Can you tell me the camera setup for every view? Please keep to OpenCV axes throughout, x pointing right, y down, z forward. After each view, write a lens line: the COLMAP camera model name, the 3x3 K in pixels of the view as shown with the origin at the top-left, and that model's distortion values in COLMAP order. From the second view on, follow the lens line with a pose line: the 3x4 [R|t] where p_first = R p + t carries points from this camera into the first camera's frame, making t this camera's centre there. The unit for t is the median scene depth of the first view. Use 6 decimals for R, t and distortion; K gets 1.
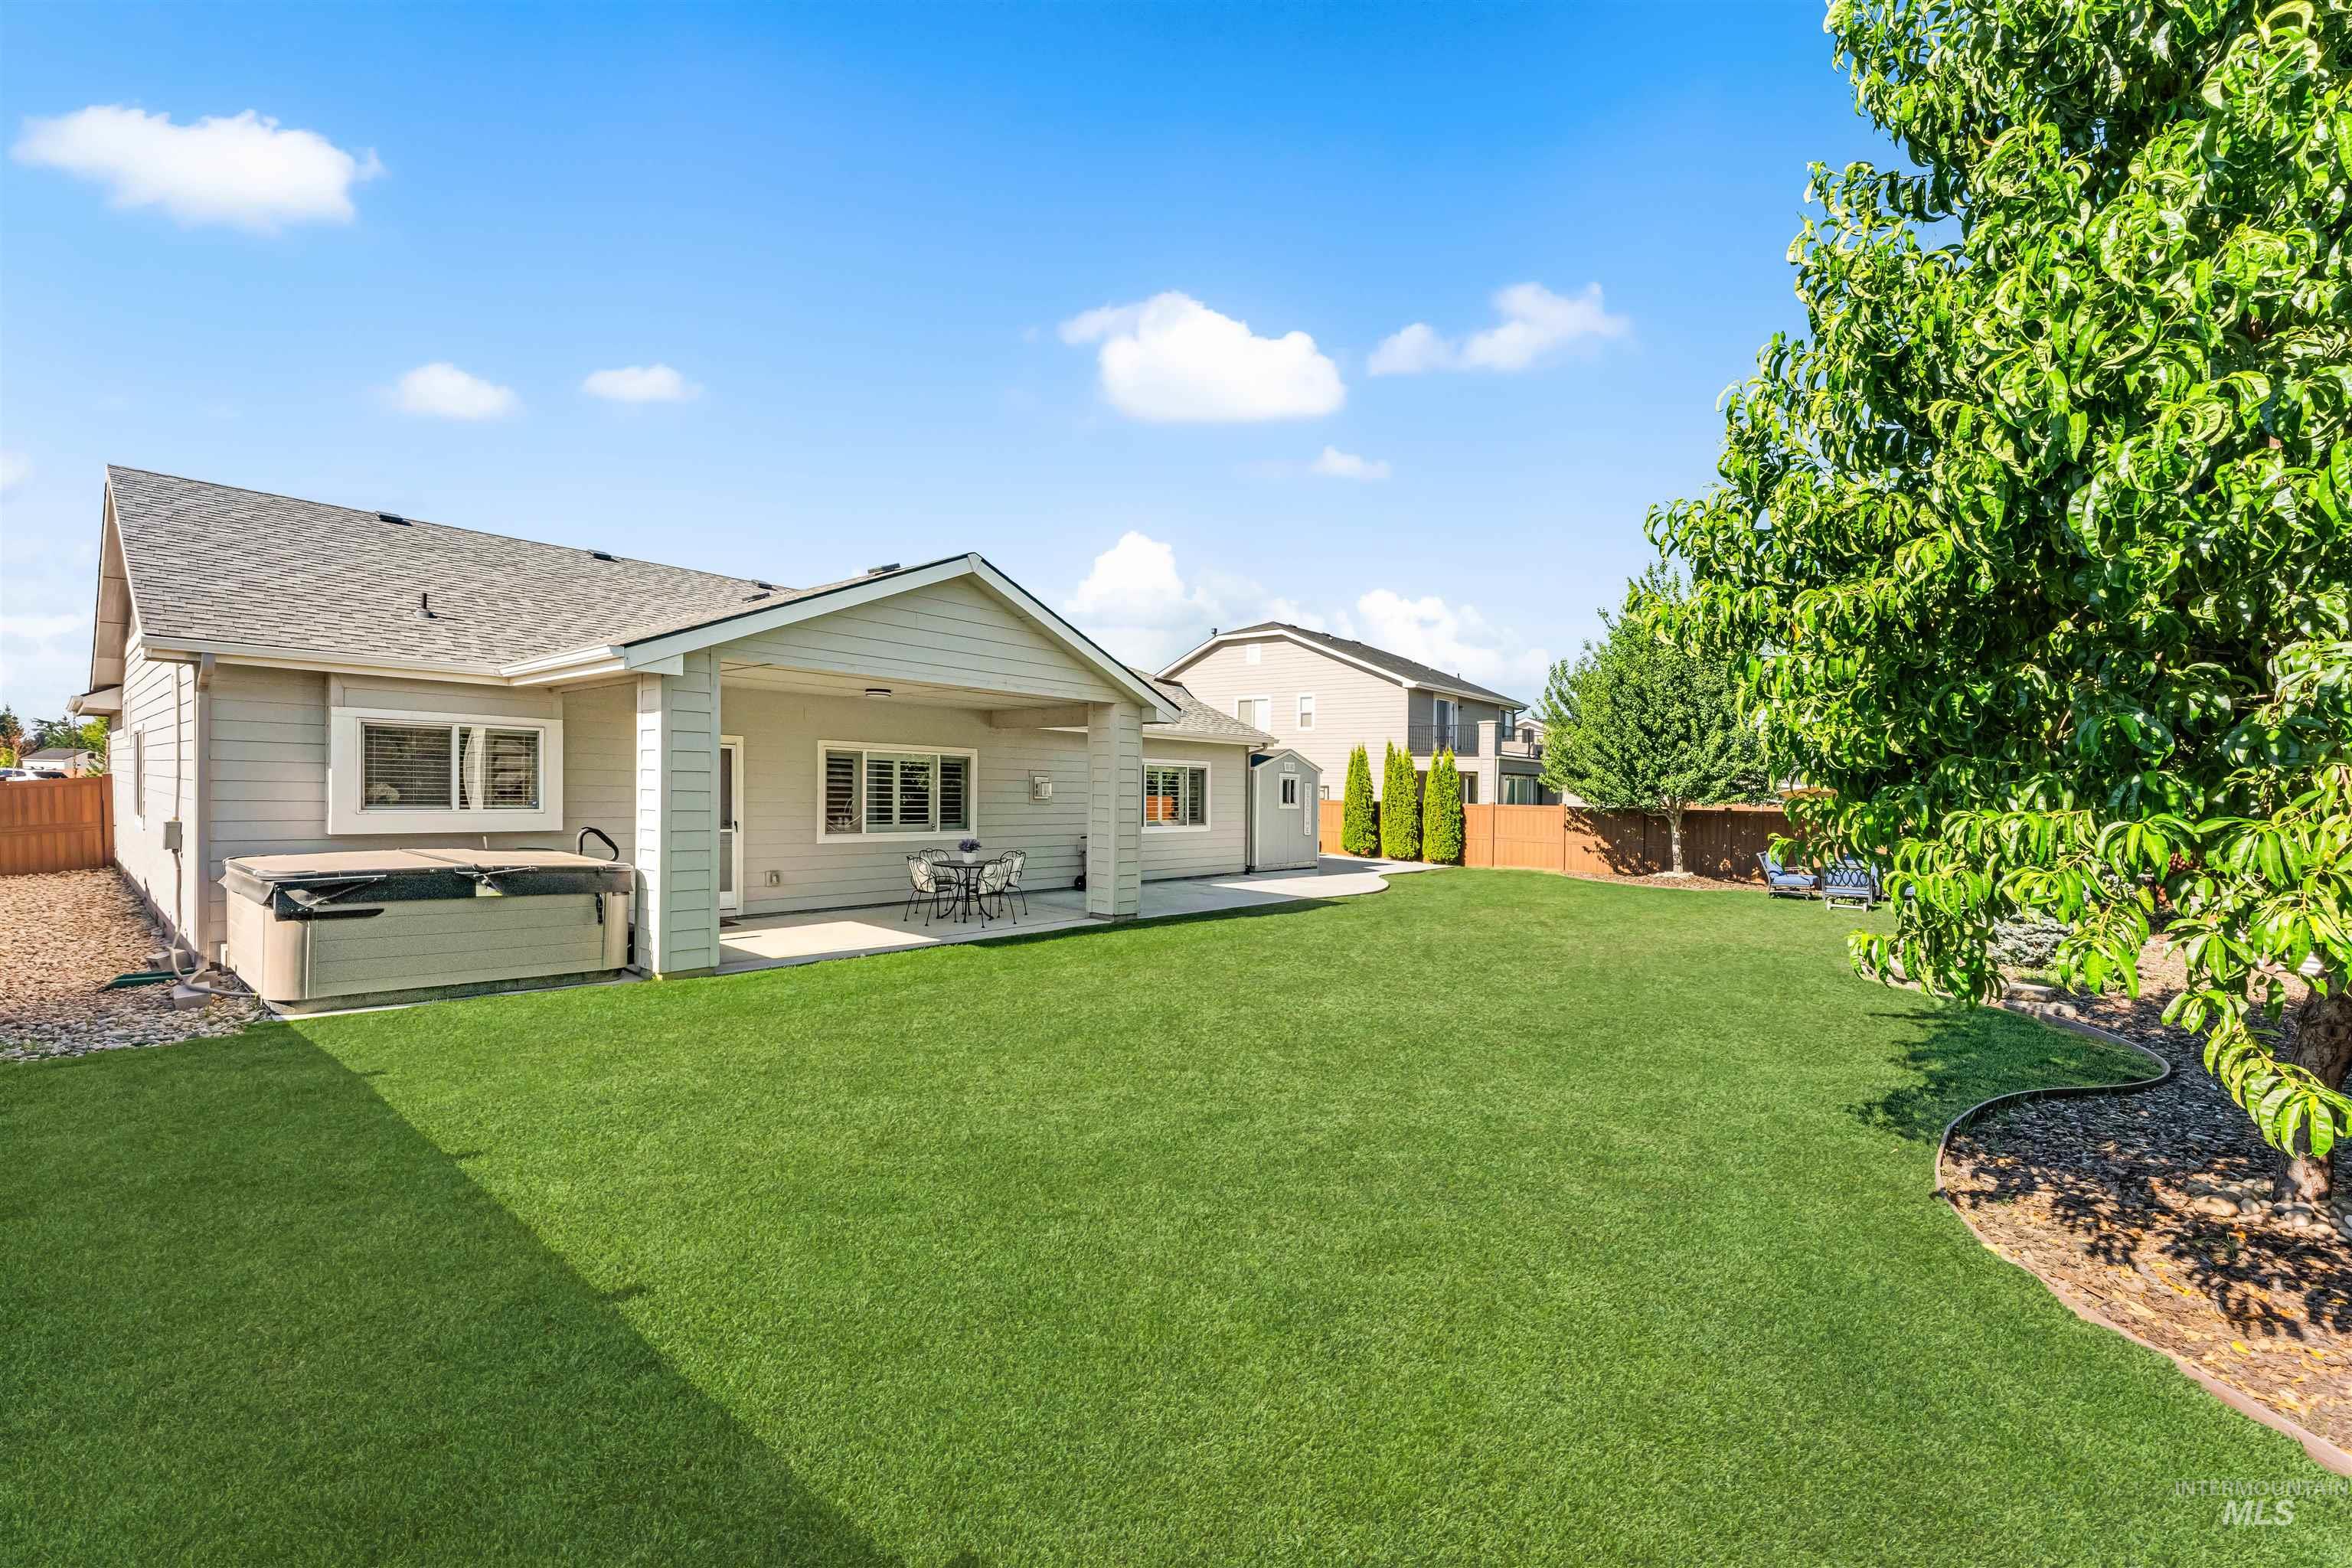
lens RADIAL K [[952.2, 0, 1185.3], [0, 952.2, 785.2], [0, 0, 1]] dist [0.000116, -0.000107]
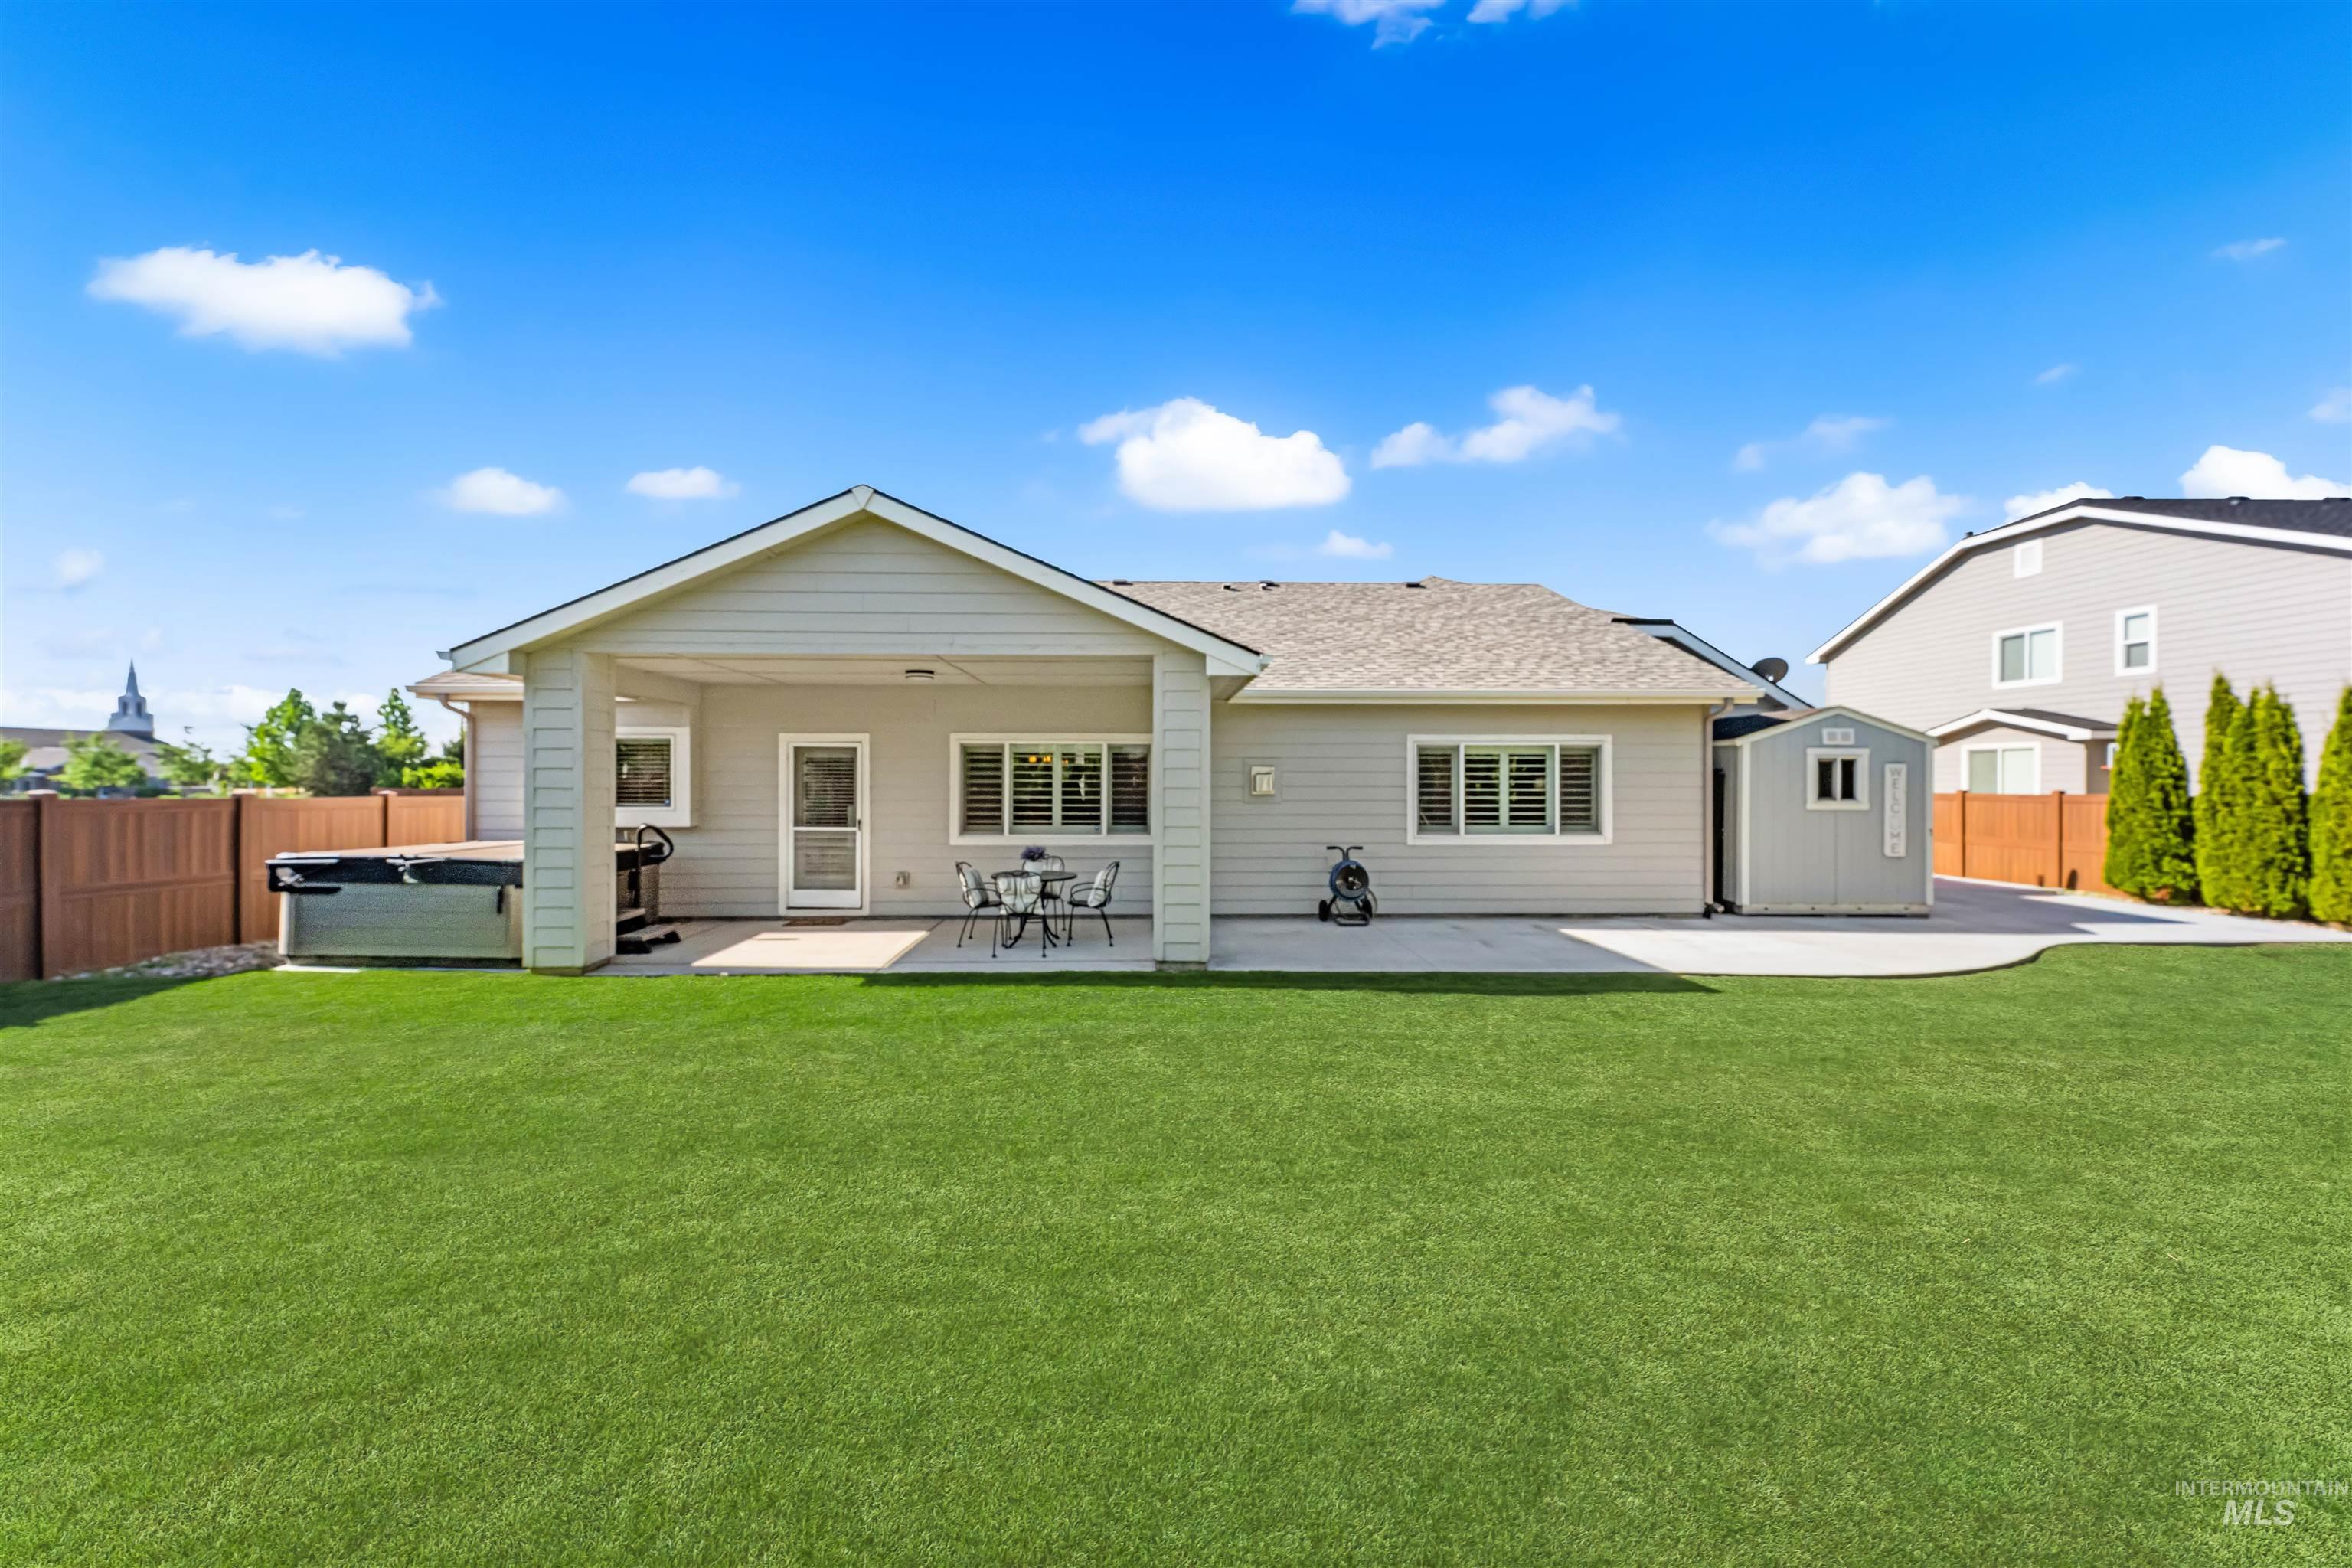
lens RADIAL K [[923.2, 0, 1176.0], [0, 923.2, 784.0], [0, 0, 1]] dist [0.008987, -0.000210]
pose [[0.672789, -0.016939, -0.739640, 0.272125], [0.015907, 0.999838, -0.008429, 0.008270], [0.739663, -0.006094, 0.672950, 0.352907]]
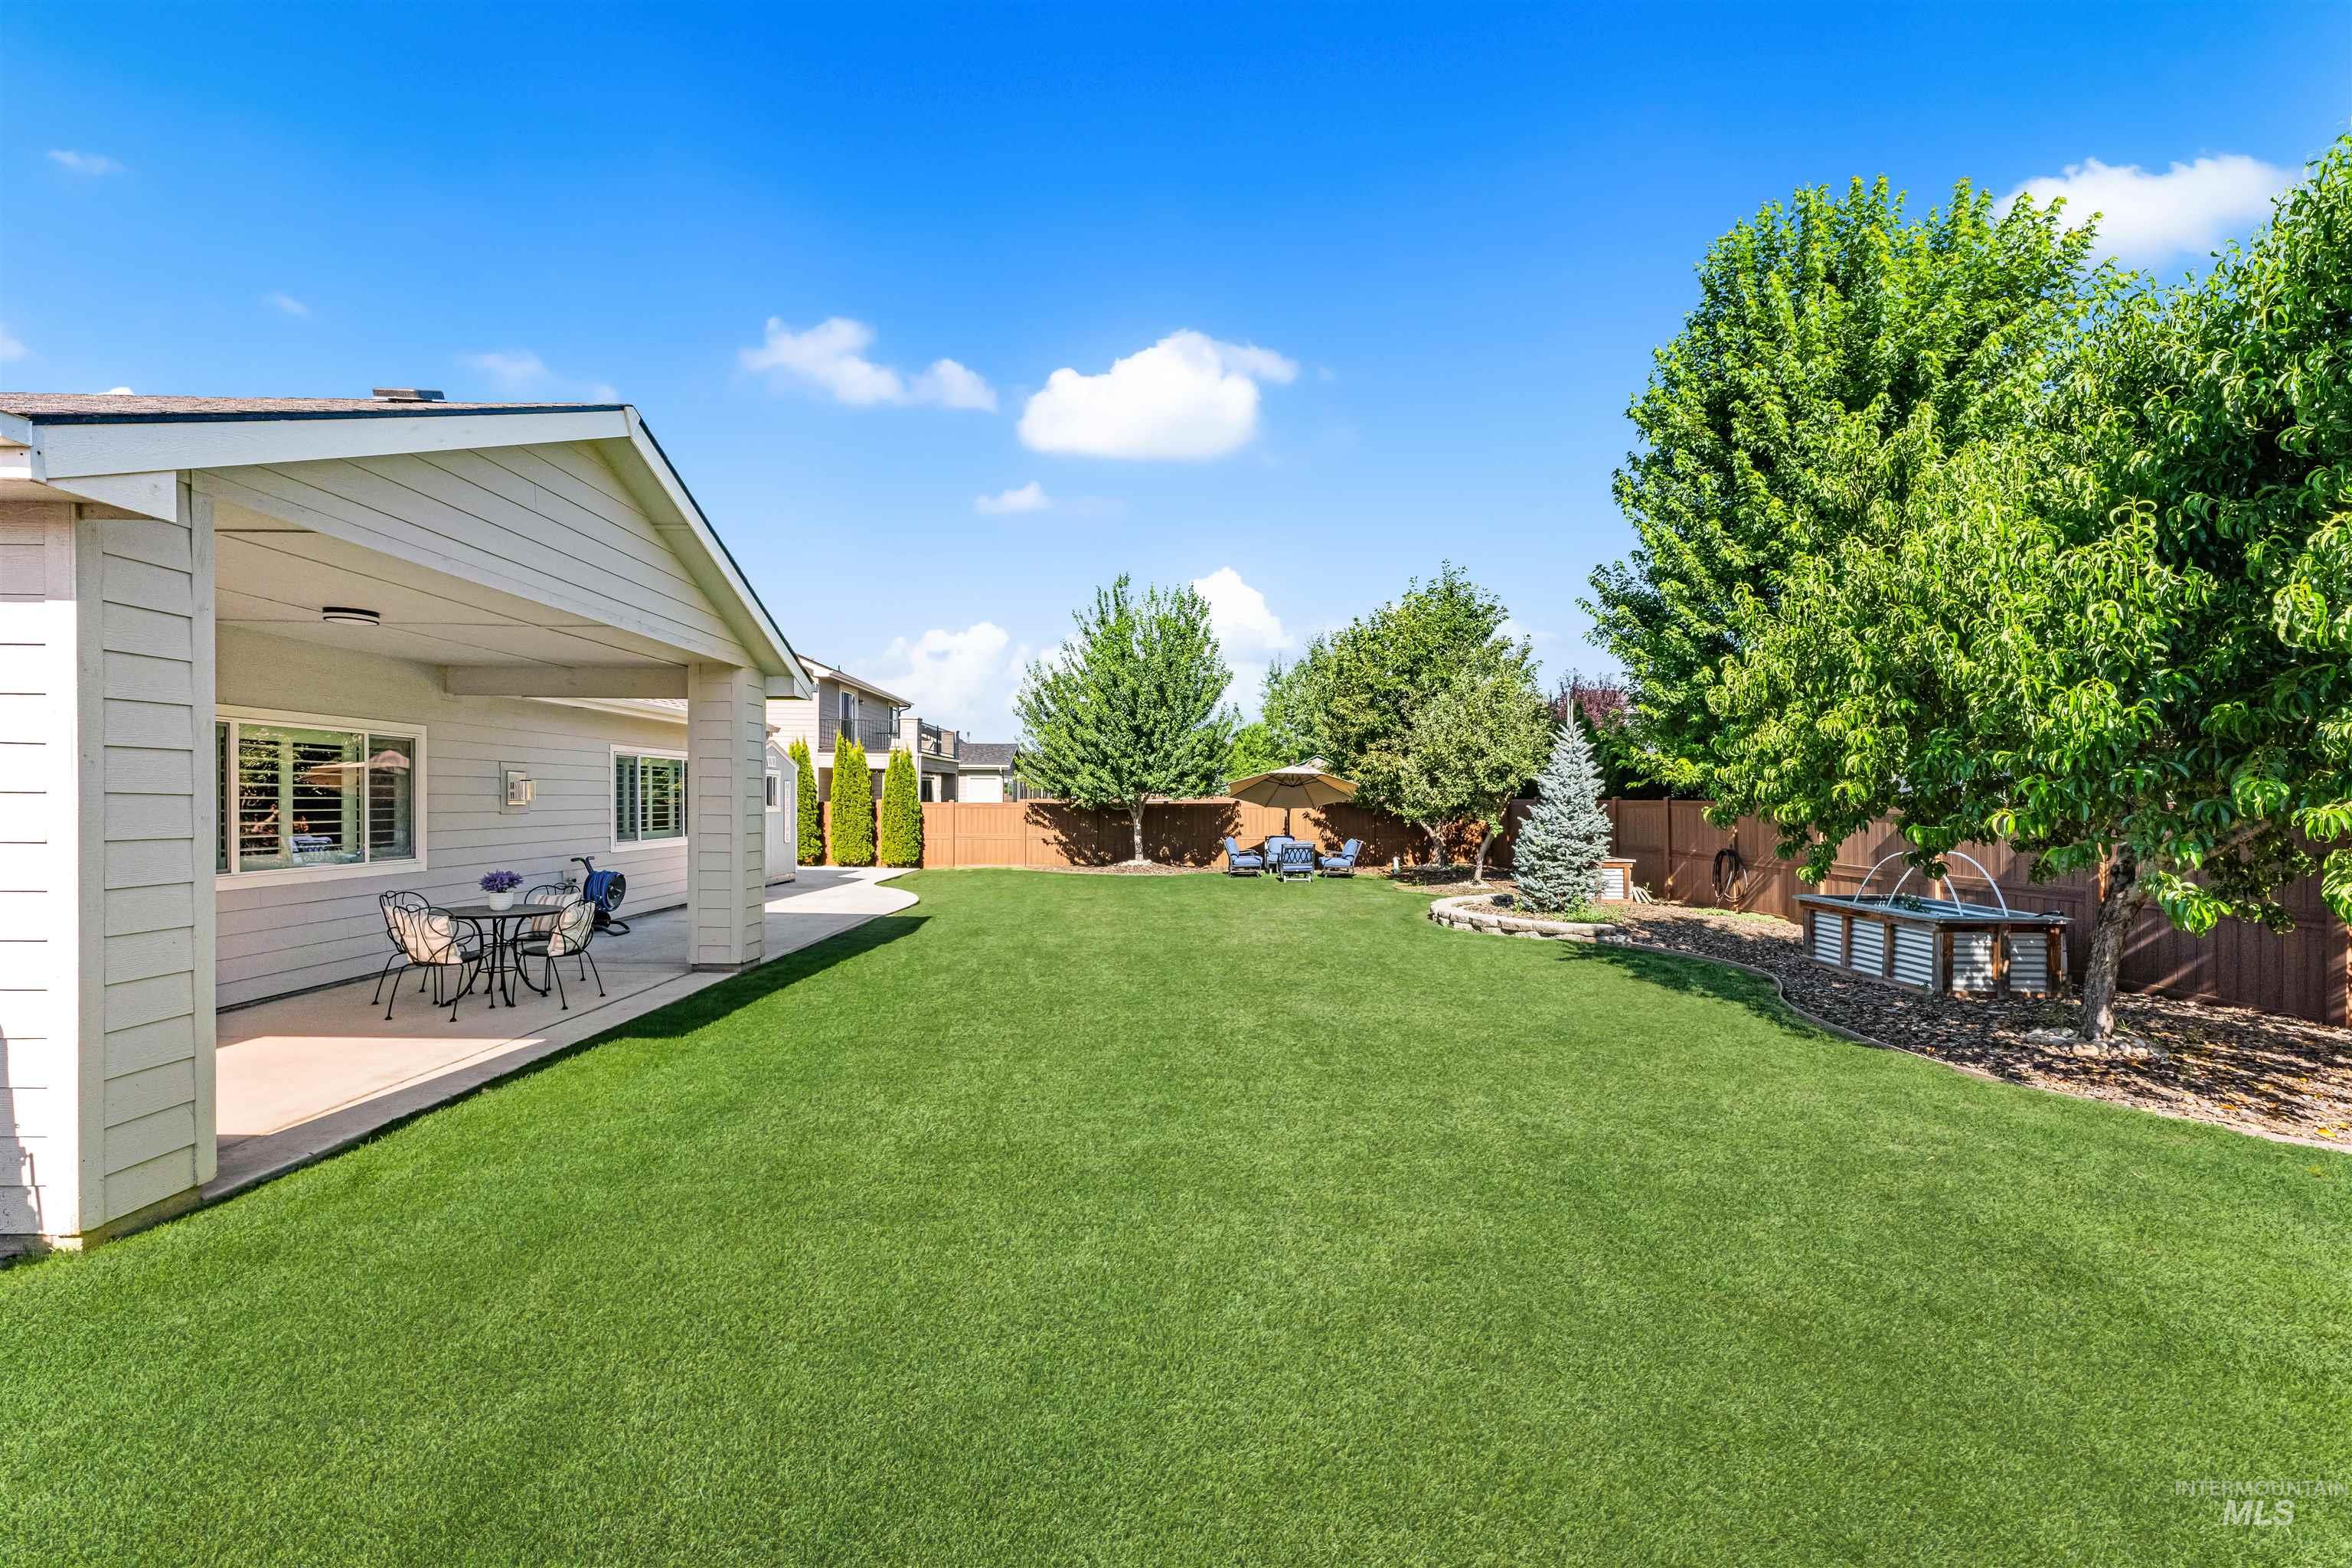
lens RADIAL K [[967.0, 0, 1128.0], [0, 967.0, 791.6], [0, 0, 1]] dist [-0.000547, -0.000255]
pose [[0.776340, -0.014778, 0.630141, -0.191127], [0.011126, 0.999891, 0.009743, 0.002509], [-0.630216, -0.000553, 0.776419, 0.161223]]
